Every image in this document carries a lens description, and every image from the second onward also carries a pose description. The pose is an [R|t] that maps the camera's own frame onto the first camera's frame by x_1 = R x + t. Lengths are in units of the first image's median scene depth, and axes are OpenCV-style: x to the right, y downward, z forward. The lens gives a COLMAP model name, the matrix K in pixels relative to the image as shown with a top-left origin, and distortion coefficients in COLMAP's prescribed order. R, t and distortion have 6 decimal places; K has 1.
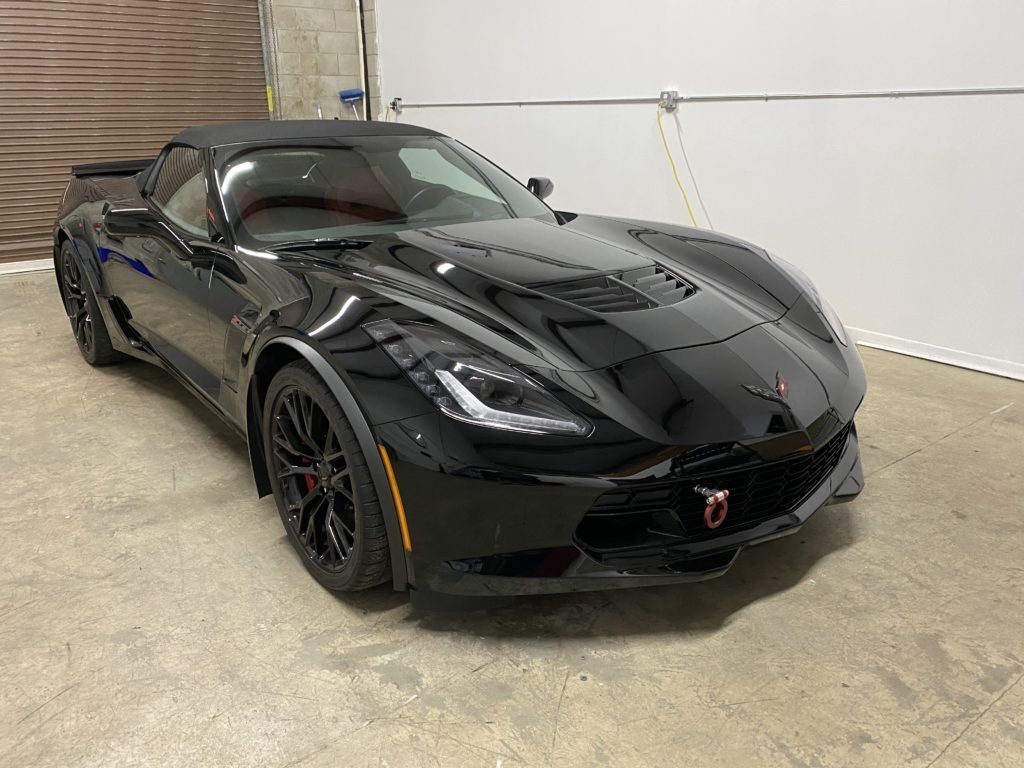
lens RADIAL K [[786.1, 0, 514.3], [0, 786.1, 382.8], [0, 0, 1]] dist [0.003854, -0.004806]
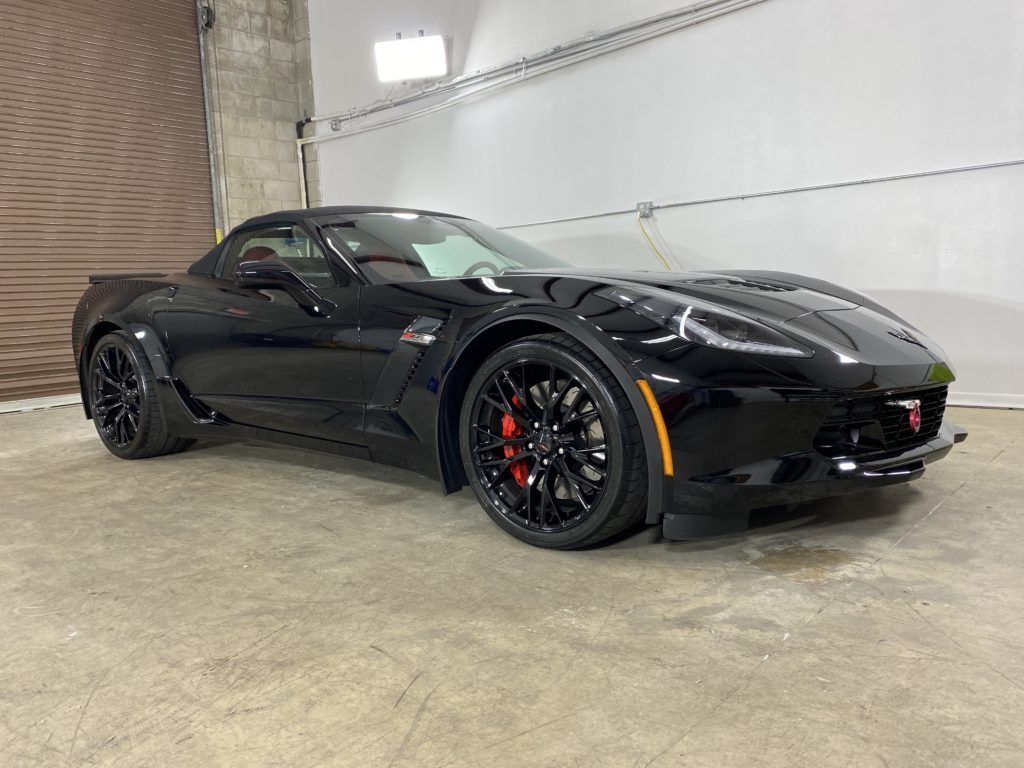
lens RADIAL K [[788.2, 0, 506.0], [0, 788.2, 380.4], [0, 0, 1]] dist [-0.002786, -0.003804]
pose [[0.981672, -0.059272, 0.181127, -0.474703], [0.097967, 0.972165, -0.212834, 0.206110], [-0.163471, 0.226677, 0.960153, 0.048942]]
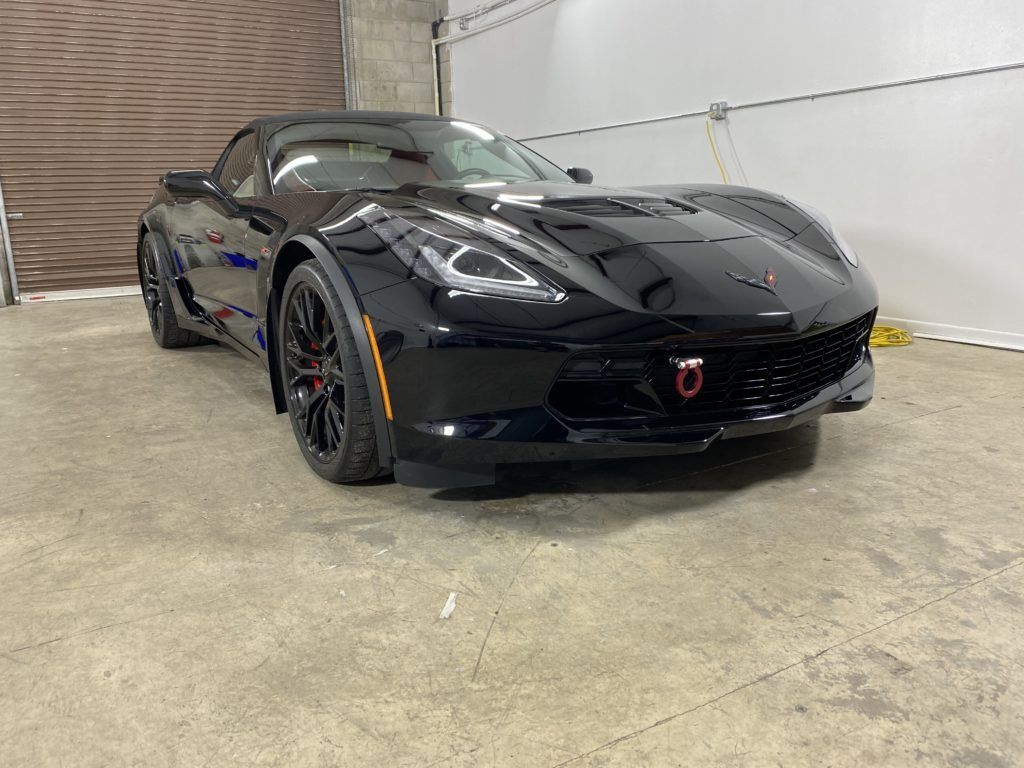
lens RADIAL K [[784.8, 0, 509.2], [0, 784.8, 377.4], [0, 0, 1]] dist [0.009463, -0.009494]
pose [[0.992734, 0.006813, -0.120139, 0.118222], [-0.019164, 0.994605, -0.101952, 0.211191], [0.118796, 0.103514, 0.987508, -0.008039]]
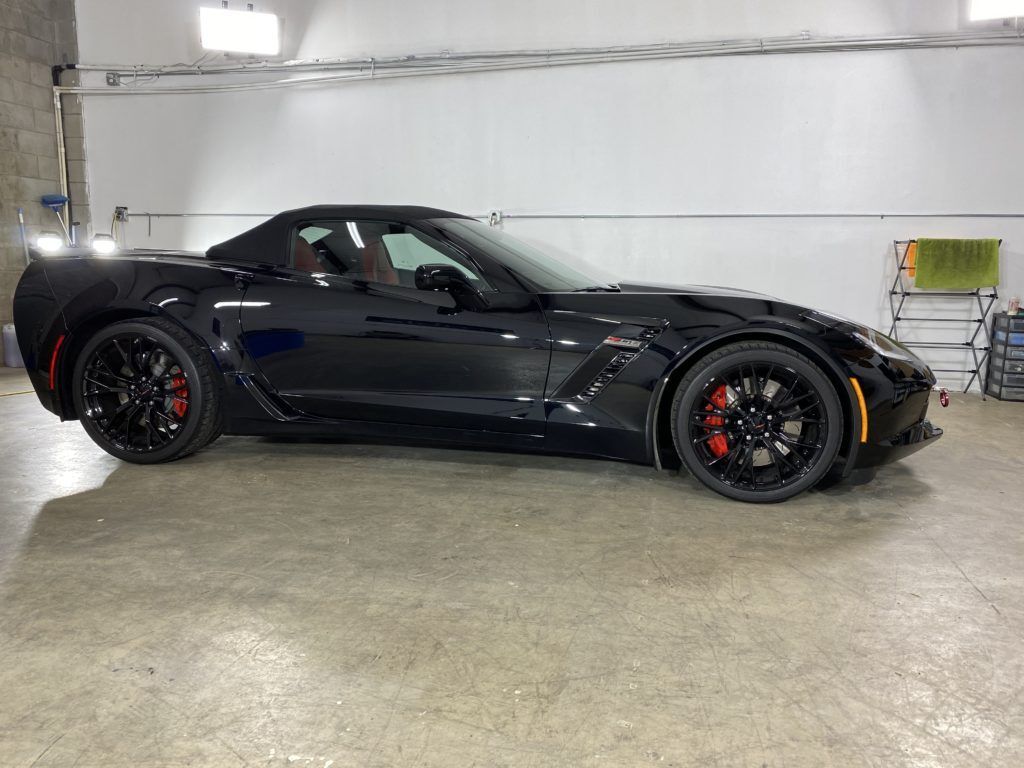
lens RADIAL K [[783.0, 0, 515.7], [0, 783.0, 382.4], [0, 0, 1]] dist [0.008232, -0.008755]
pose [[0.763076, -0.078760, 0.641491, -1.391484], [0.189687, 0.976128, -0.105794, 0.101167], [-0.617846, 0.202412, 0.759800, 0.149688]]
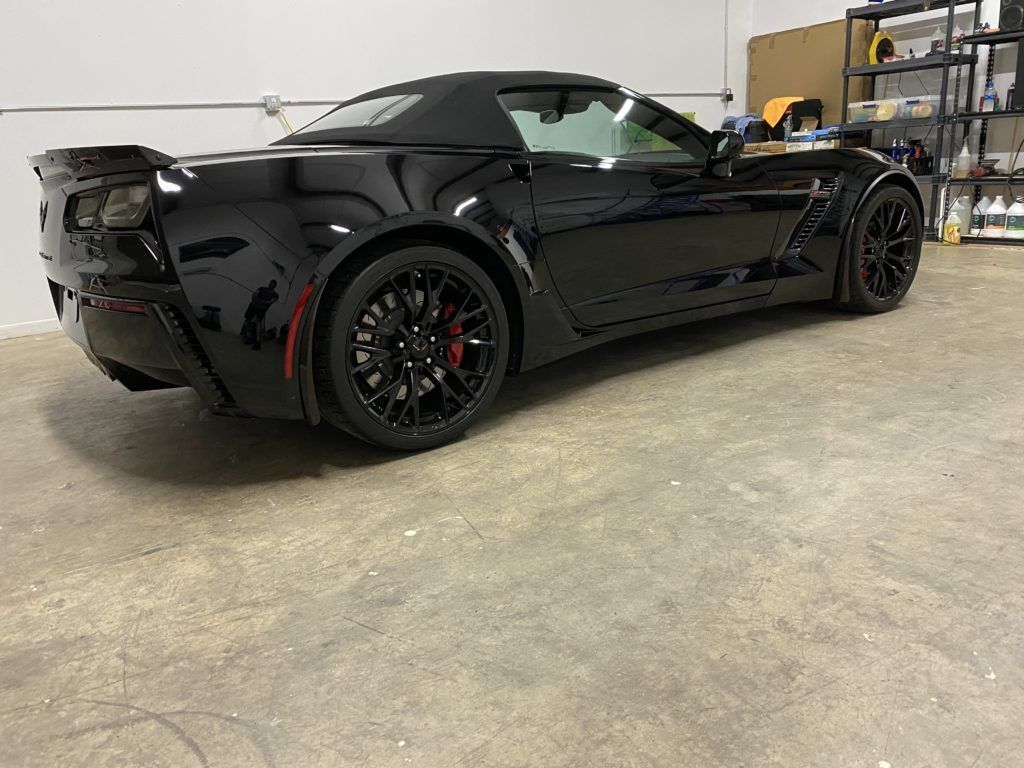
lens RADIAL K [[785.1, 0, 511.1], [0, 785.1, 384.0], [0, 0, 1]] dist [0.004715, -0.005891]
pose [[0.059202, -0.280954, 0.957894, -1.993175], [0.379292, 0.893943, 0.238755, -0.346253], [-0.923381, 0.349187, 0.159487, 1.503712]]
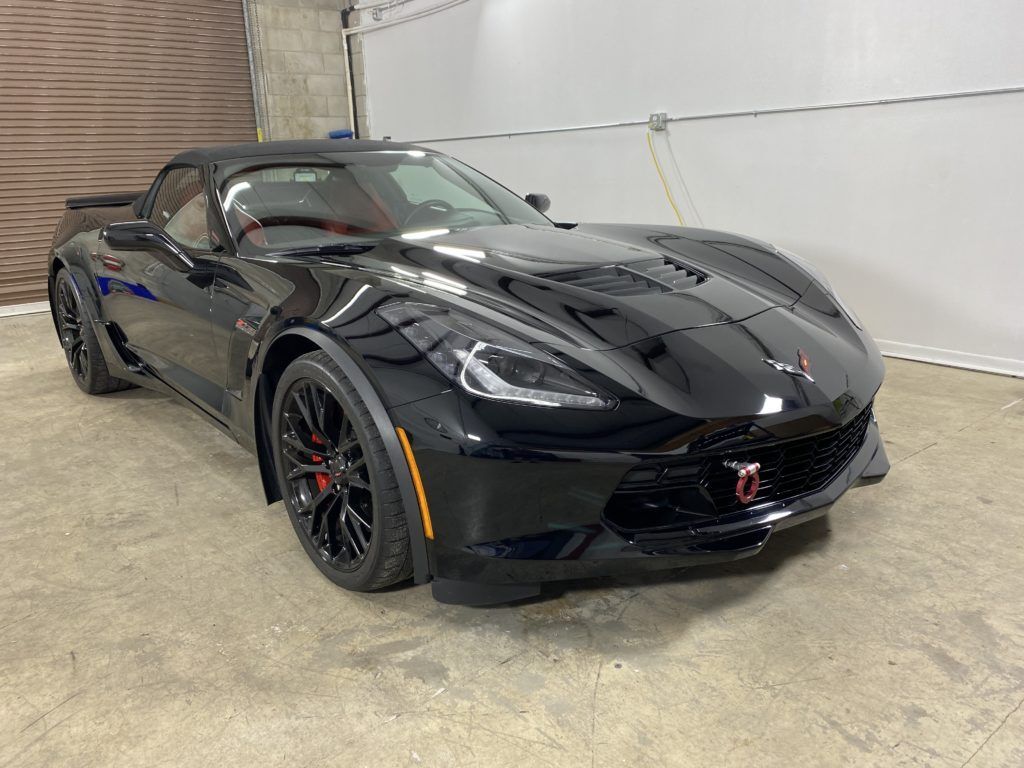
lens RADIAL K [[786.6, 0, 512.1], [0, 786.6, 382.0], [0, 0, 1]] dist [0.000918, 0.000377]
pose [[0.999419, -0.031908, 0.011998, -0.032113], [0.032579, 0.997627, -0.060653, 0.068273], [-0.010034, 0.061009, 0.998087, 0.023036]]
